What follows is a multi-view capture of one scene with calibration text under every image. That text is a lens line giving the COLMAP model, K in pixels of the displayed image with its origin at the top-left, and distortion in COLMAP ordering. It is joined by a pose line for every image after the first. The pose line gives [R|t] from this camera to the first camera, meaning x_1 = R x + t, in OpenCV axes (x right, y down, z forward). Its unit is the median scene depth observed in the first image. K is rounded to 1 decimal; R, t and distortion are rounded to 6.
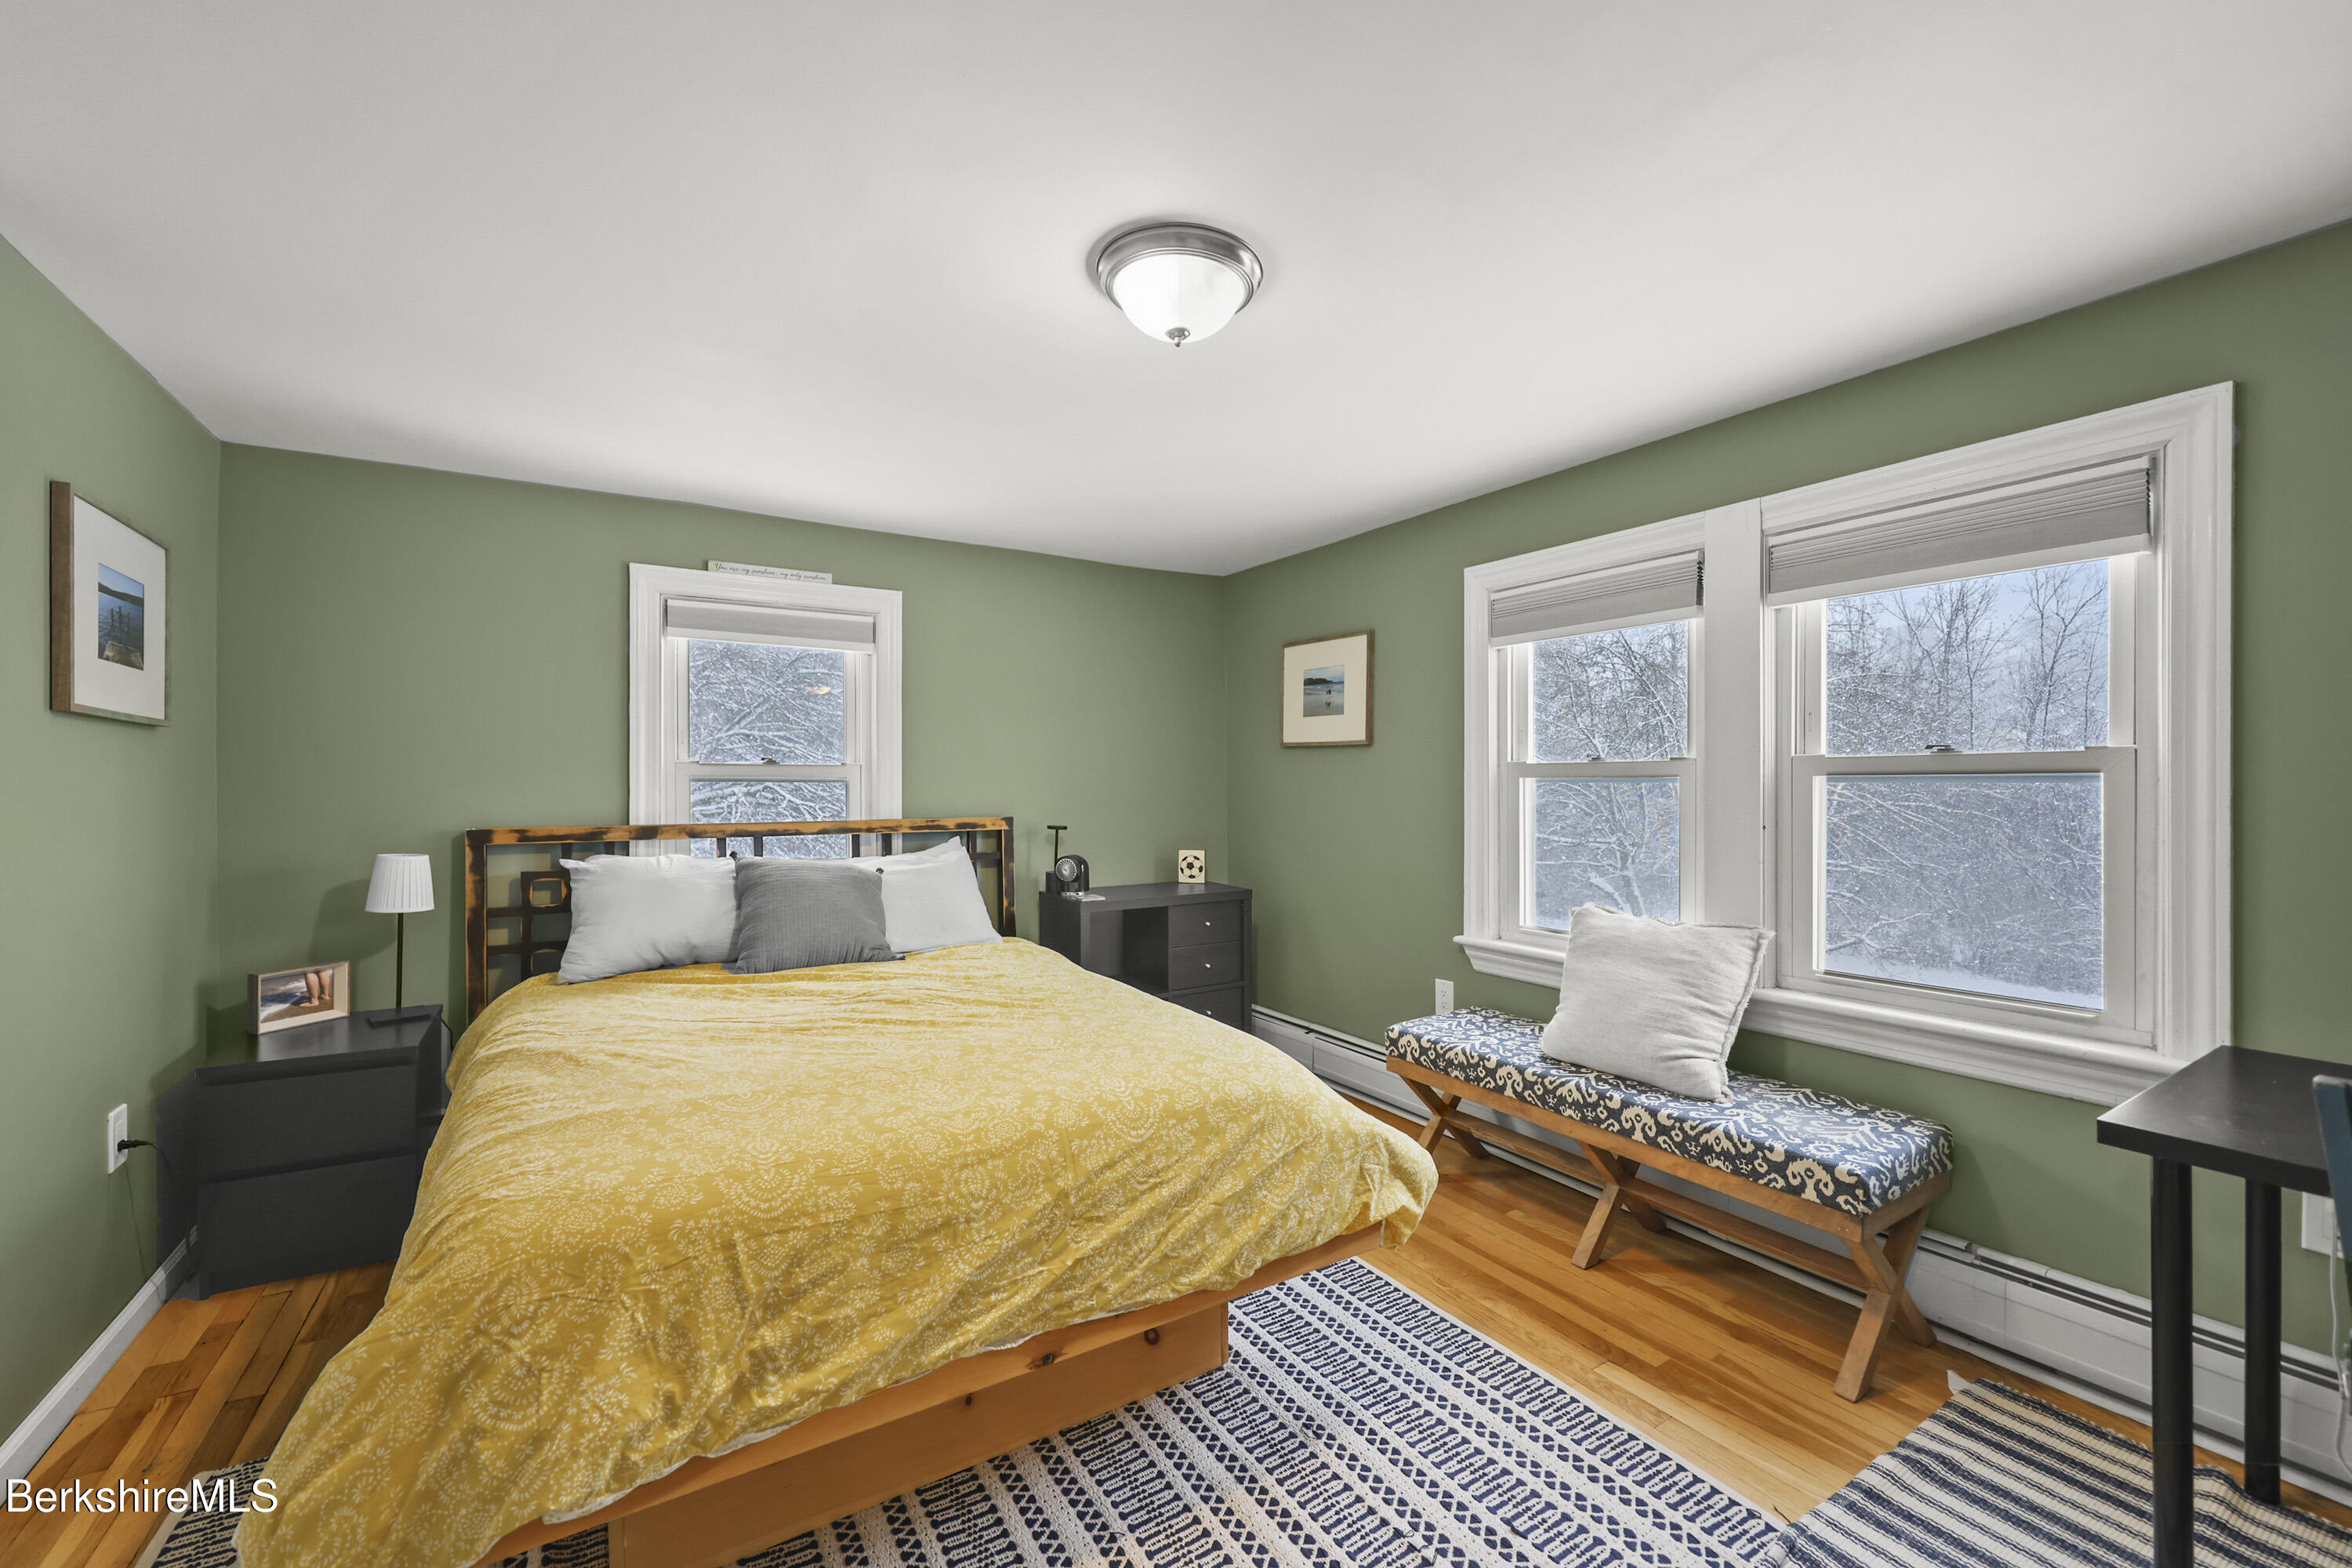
lens RADIAL K [[949.7, 0, 1183.7], [0, 949.7, 786.9], [0, 0, 1]] dist [-0.000227, 0.000860]
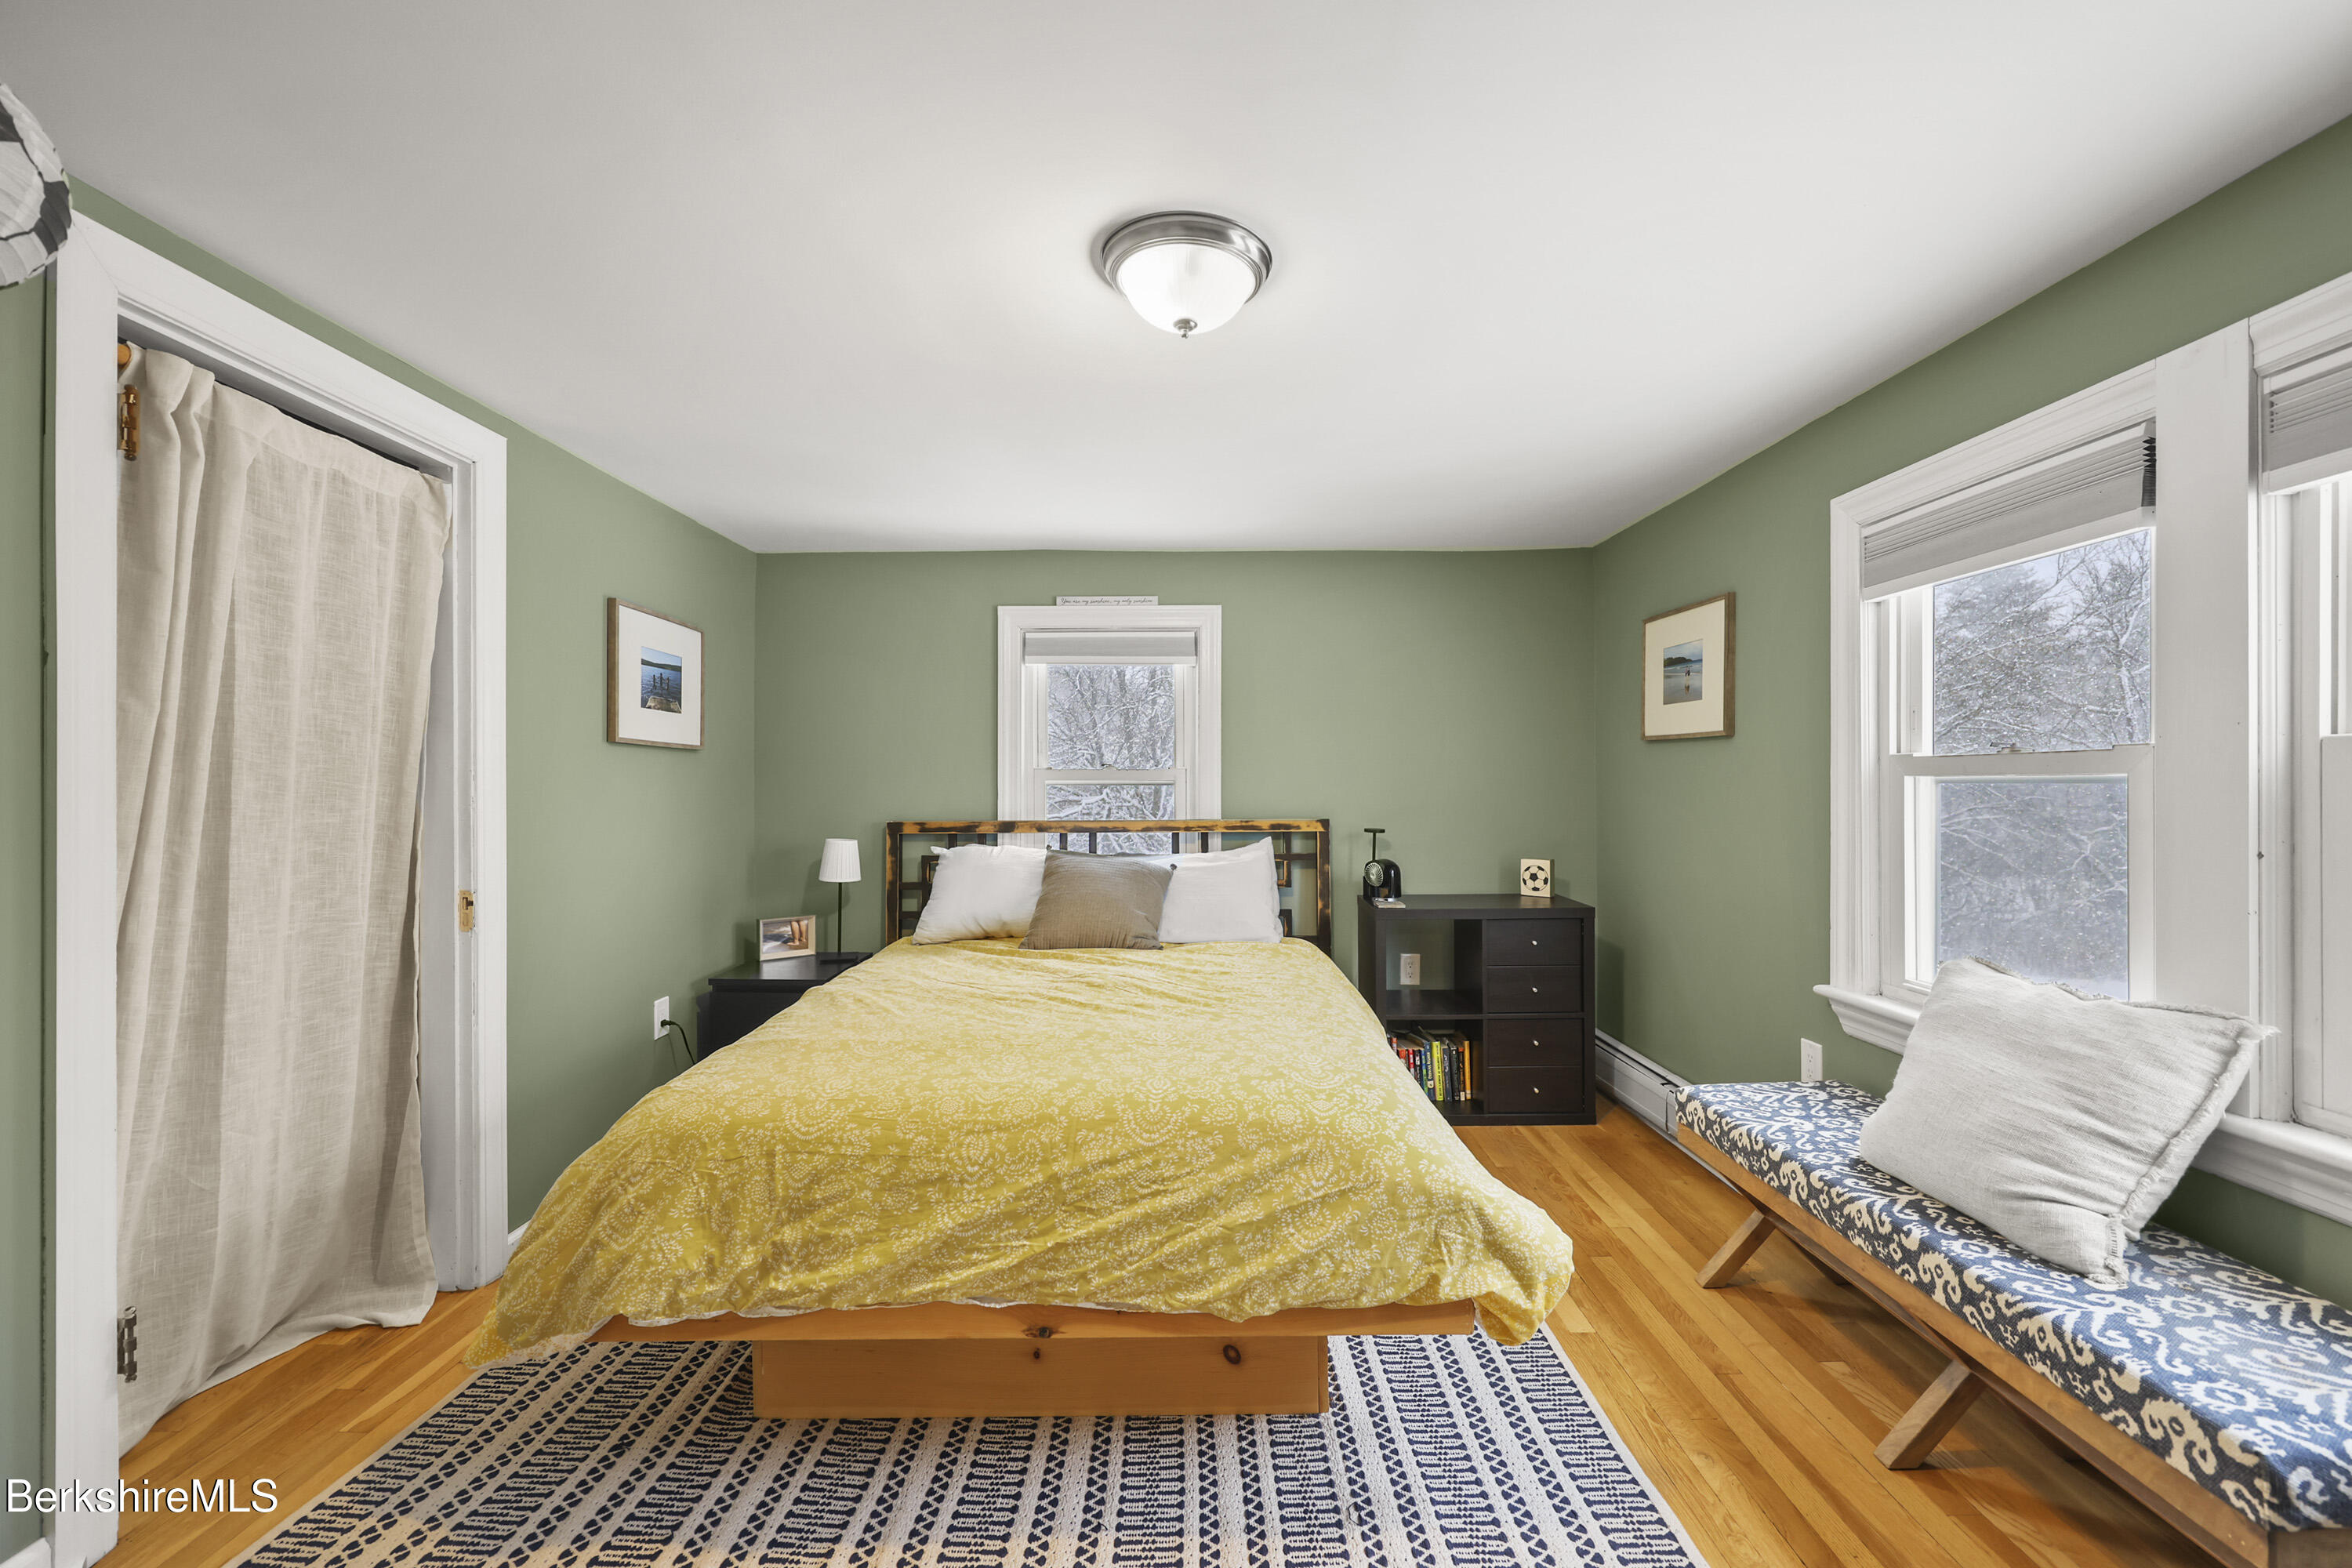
lens RADIAL K [[949.7, 0, 1186.8], [0, 949.7, 783.0], [0, 0, 1]] dist [-0.000227, 0.000860]
pose [[0.849284, -0.004046, -0.527920, 0.377303], [0.001163, 0.999983, -0.005792, -0.001047], [0.527934, 0.004304, 0.849274, 0.125934]]
